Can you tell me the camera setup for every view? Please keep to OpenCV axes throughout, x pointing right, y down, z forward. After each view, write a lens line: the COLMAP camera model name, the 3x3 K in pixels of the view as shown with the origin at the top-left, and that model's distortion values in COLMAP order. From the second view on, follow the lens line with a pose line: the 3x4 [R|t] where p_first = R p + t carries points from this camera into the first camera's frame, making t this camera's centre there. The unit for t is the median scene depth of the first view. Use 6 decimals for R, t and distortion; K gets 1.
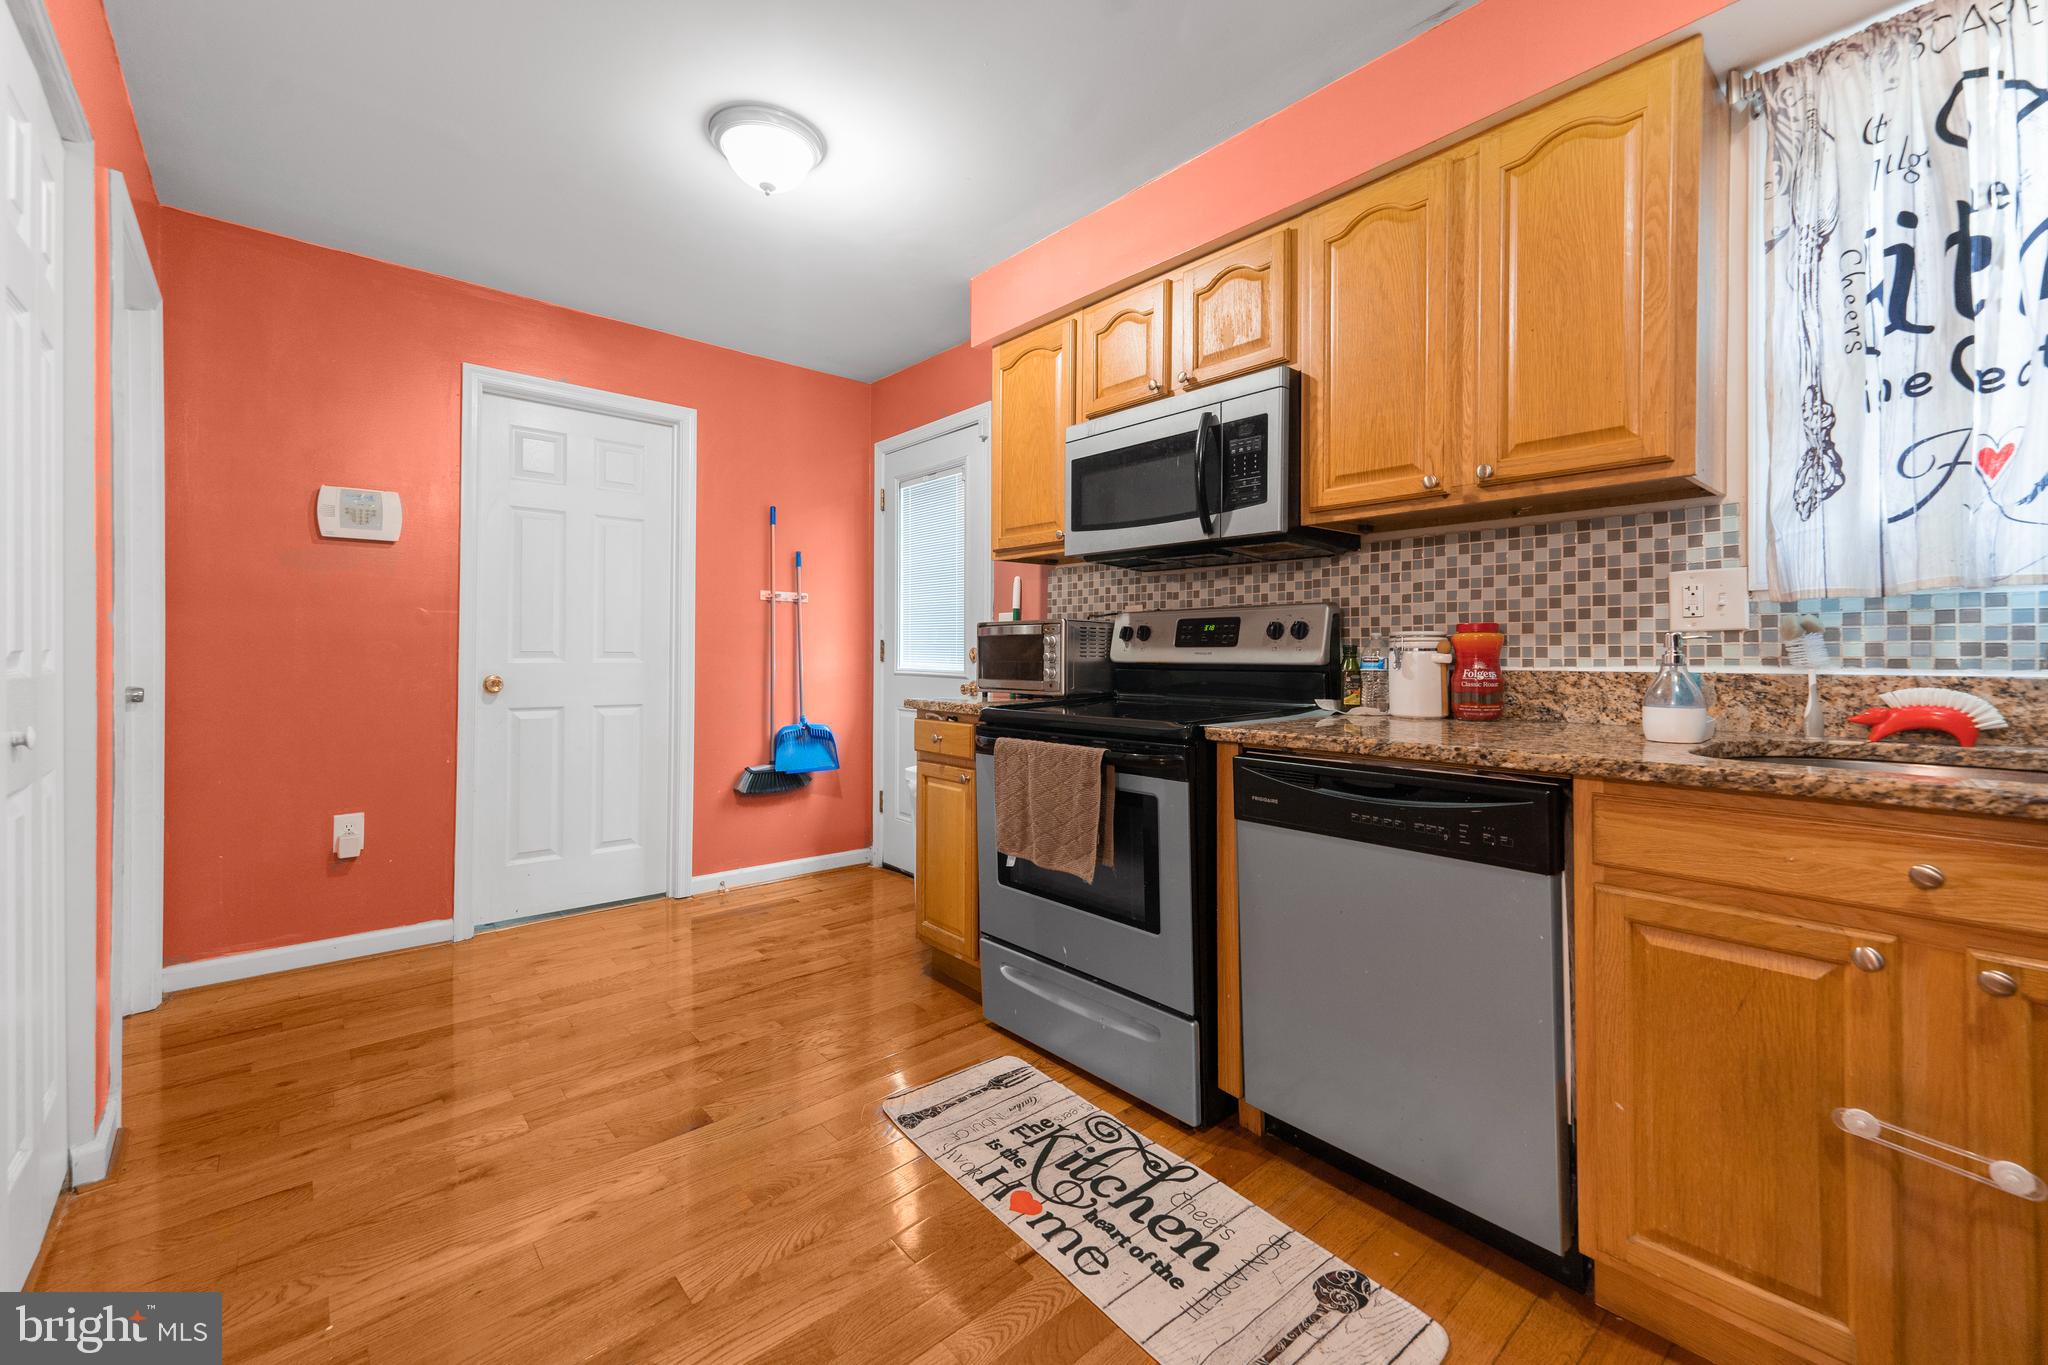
lens RADIAL K [[835.6, 0, 1022.6], [0, 835.6, 649.2], [0, 0, 1]] dist [0.011896, -0.000321]
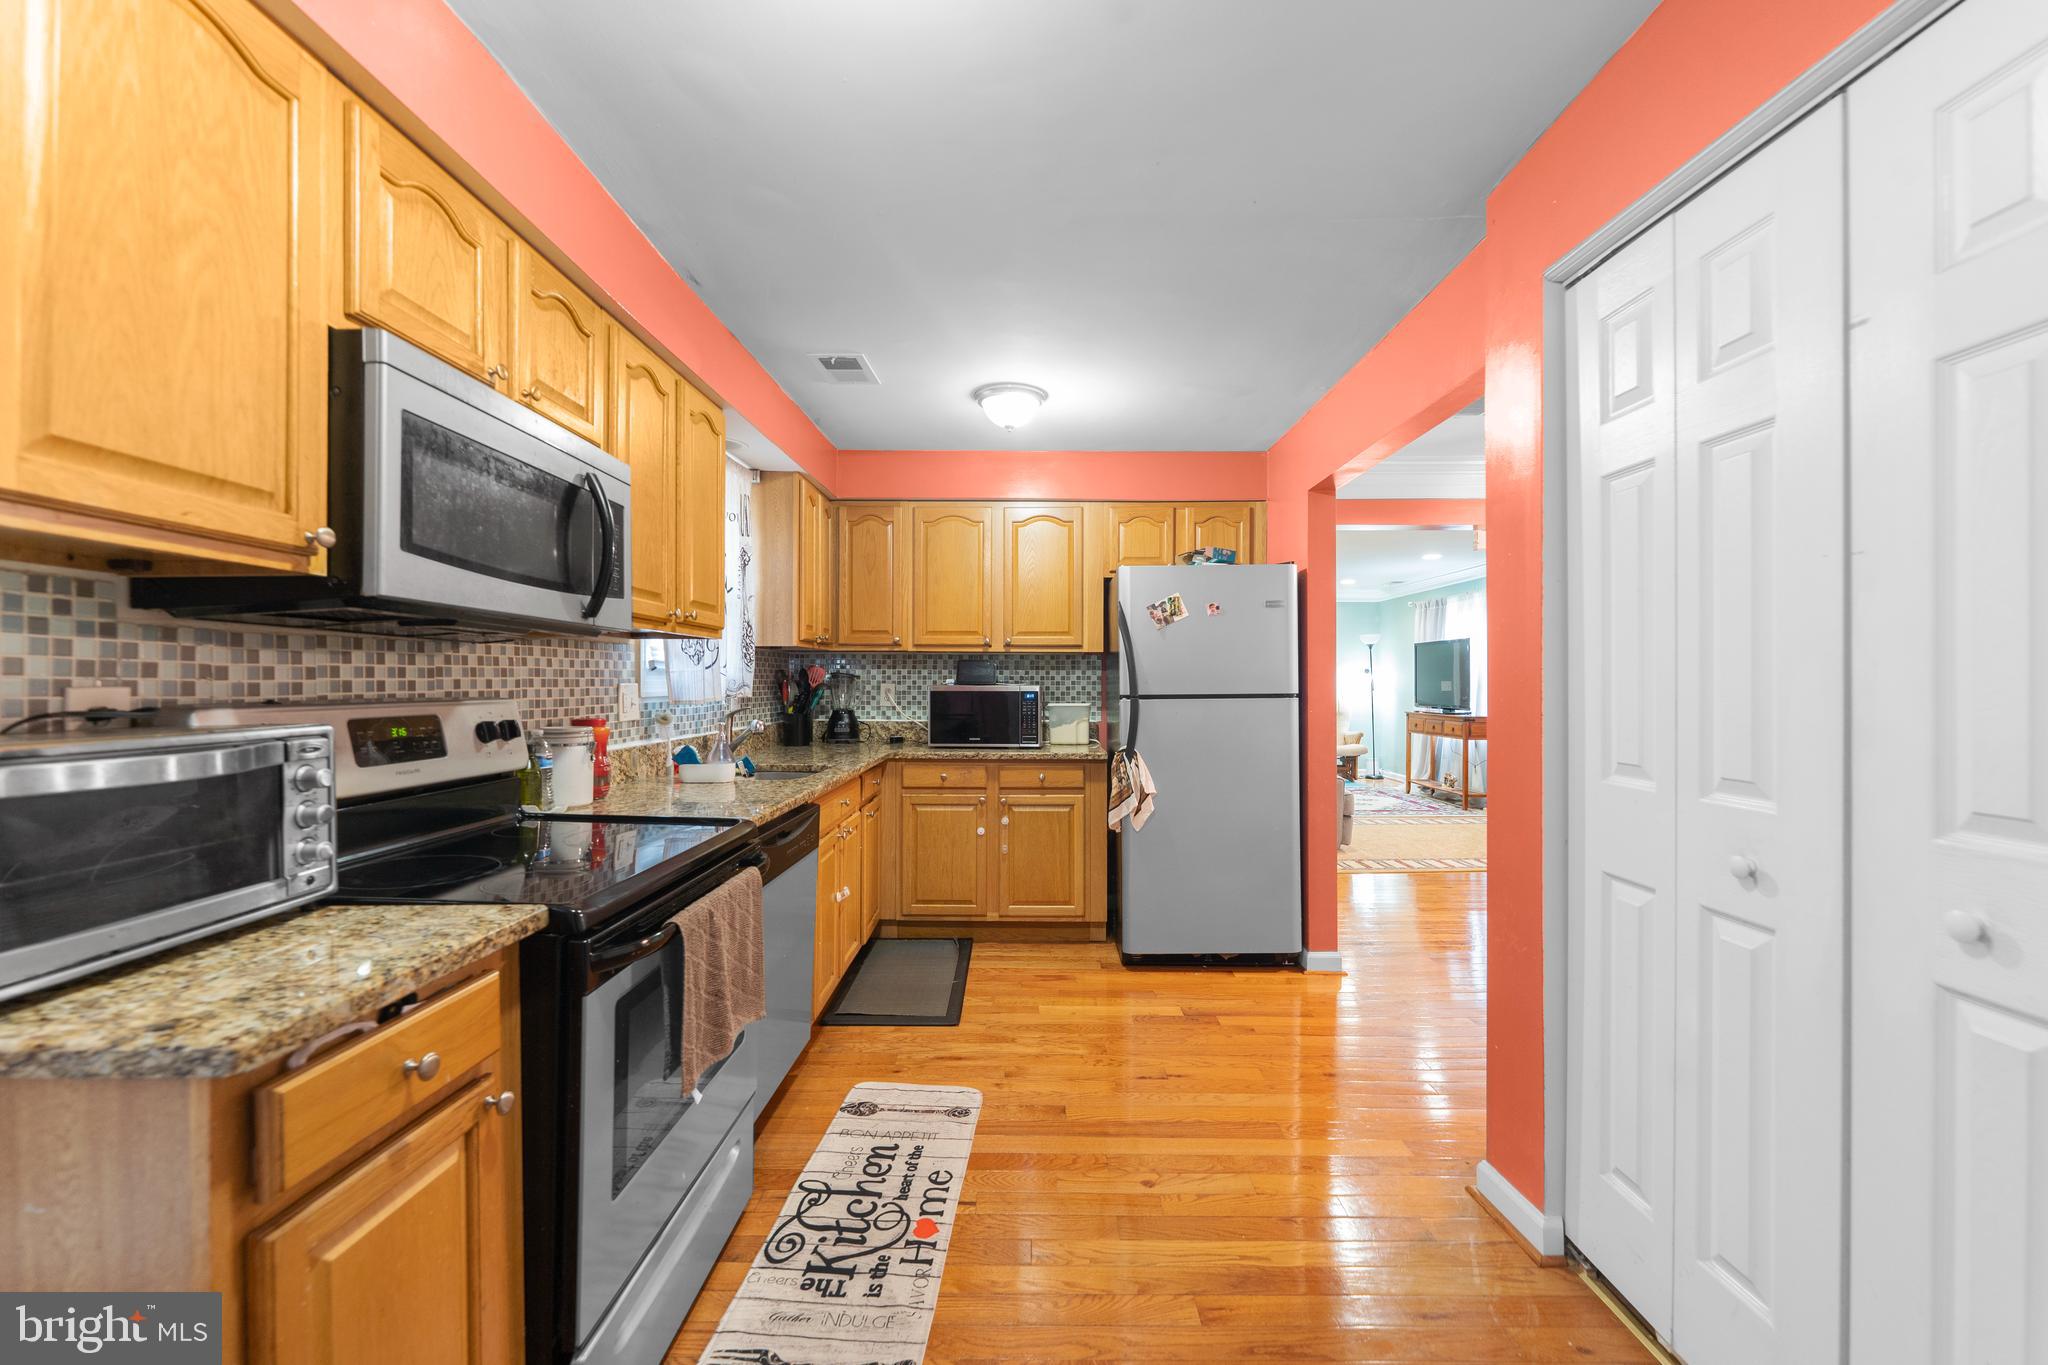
lens RADIAL K [[832.2, 0, 1024.0], [0, 832.2, 682.5], [0, 0, 1]] dist [0.008794, -0.002601]
pose [[-0.747842, 0.002365, 0.663873, -0.768714], [0.000070, 0.999994, -0.003483, -0.083559], [-0.663877, -0.002558, -0.747837, 1.567923]]
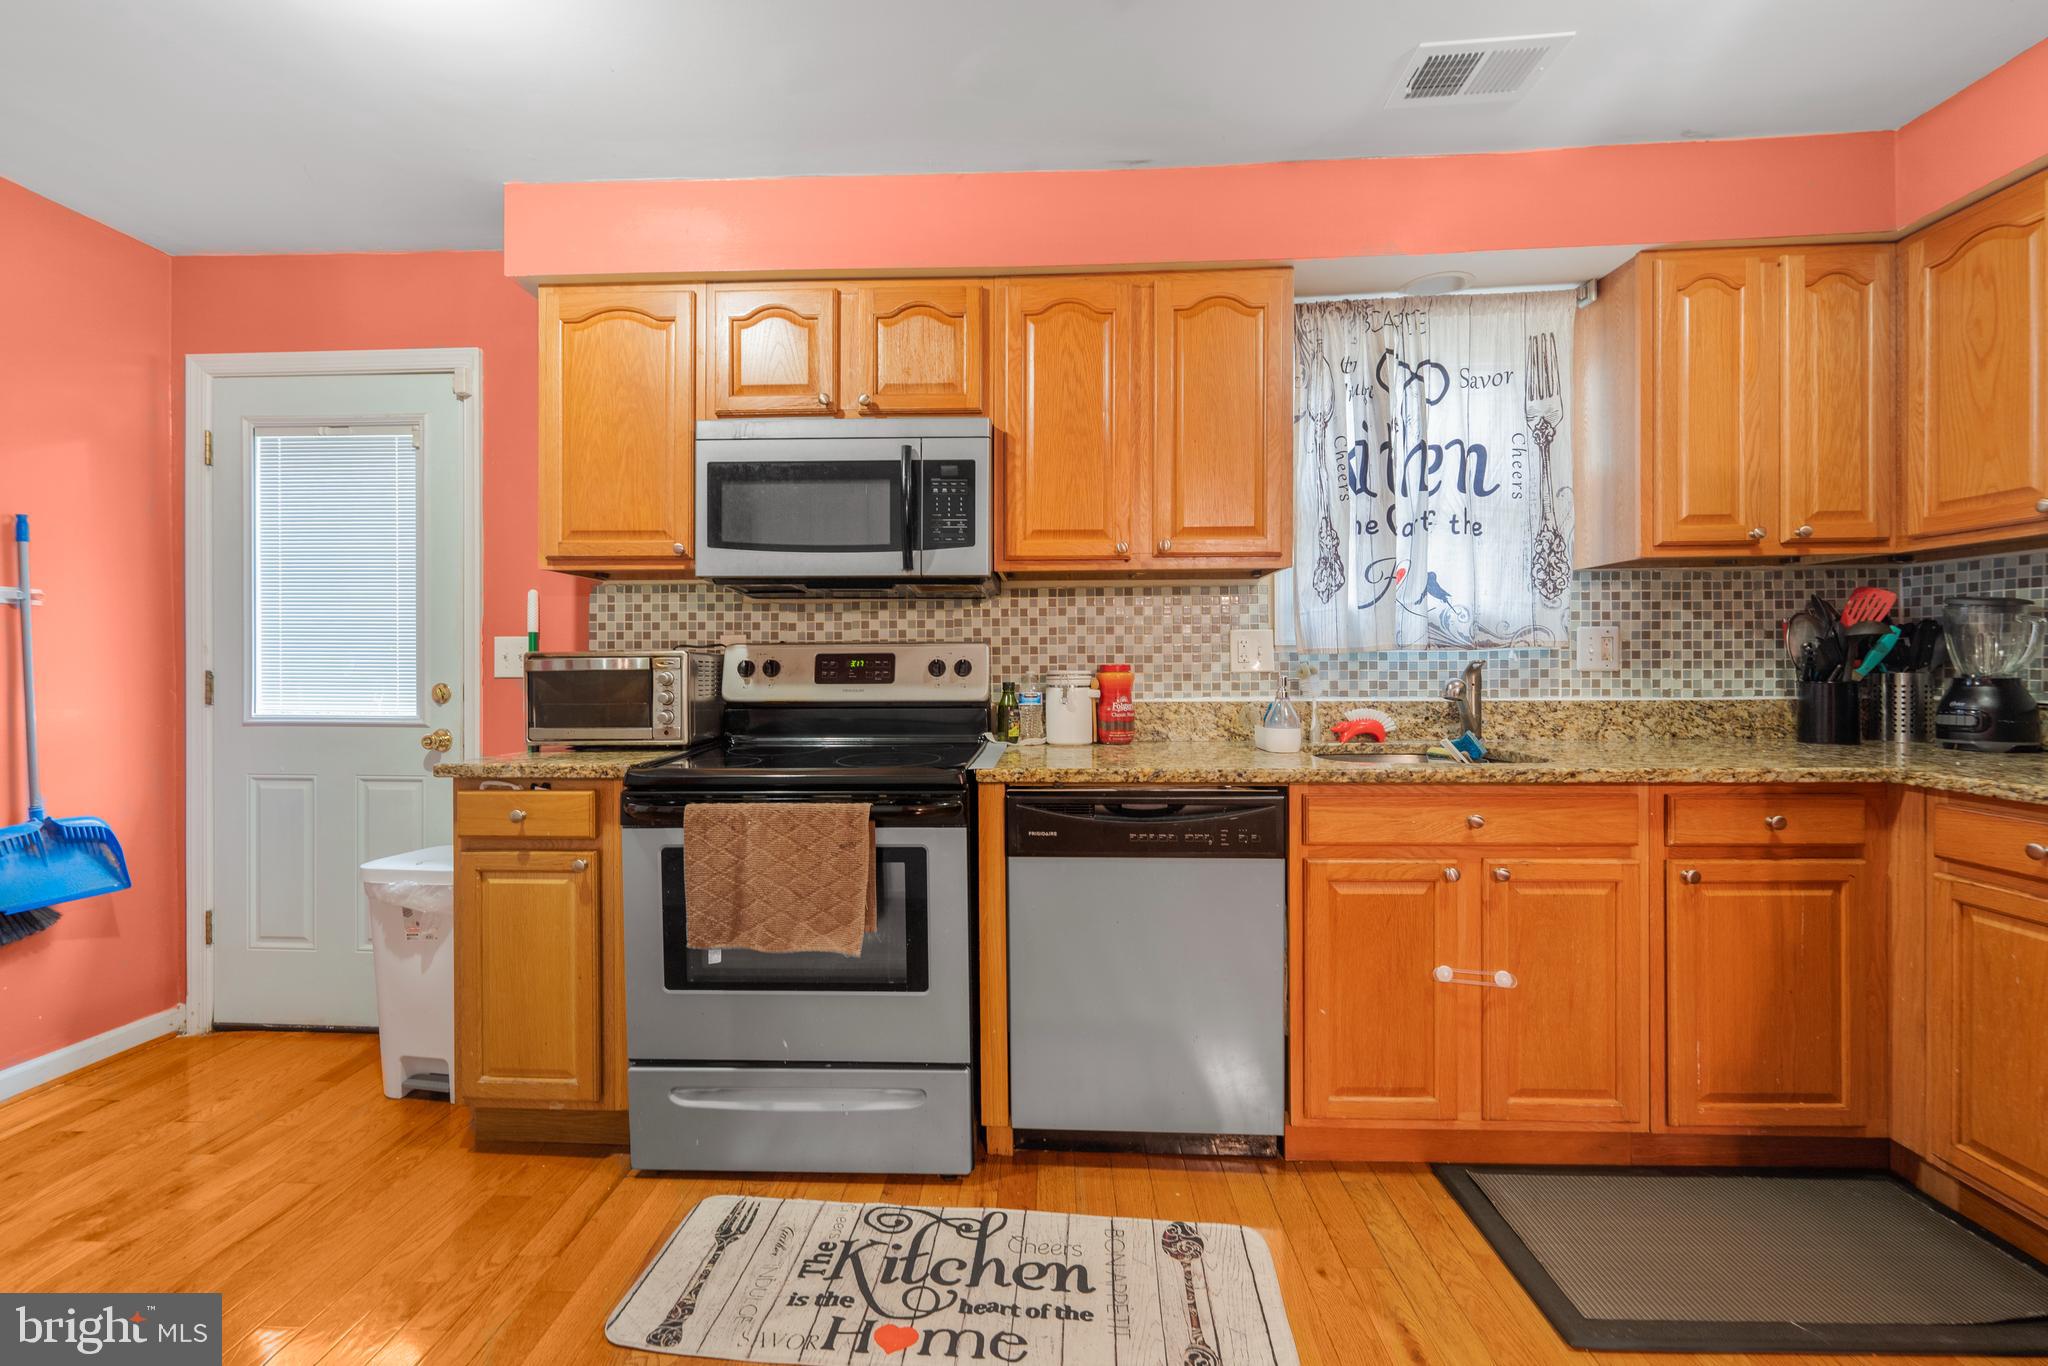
lens RADIAL K [[849.3, 0, 1009.1], [0, 849.3, 669.2], [0, 0, 1]] dist [0.003200, -0.000147]
pose [[0.691122, -0.003544, 0.722729, -0.484760], [0.001629, 0.999993, 0.003347, -0.030040], [-0.722736, -0.001136, 0.691123, 0.271340]]
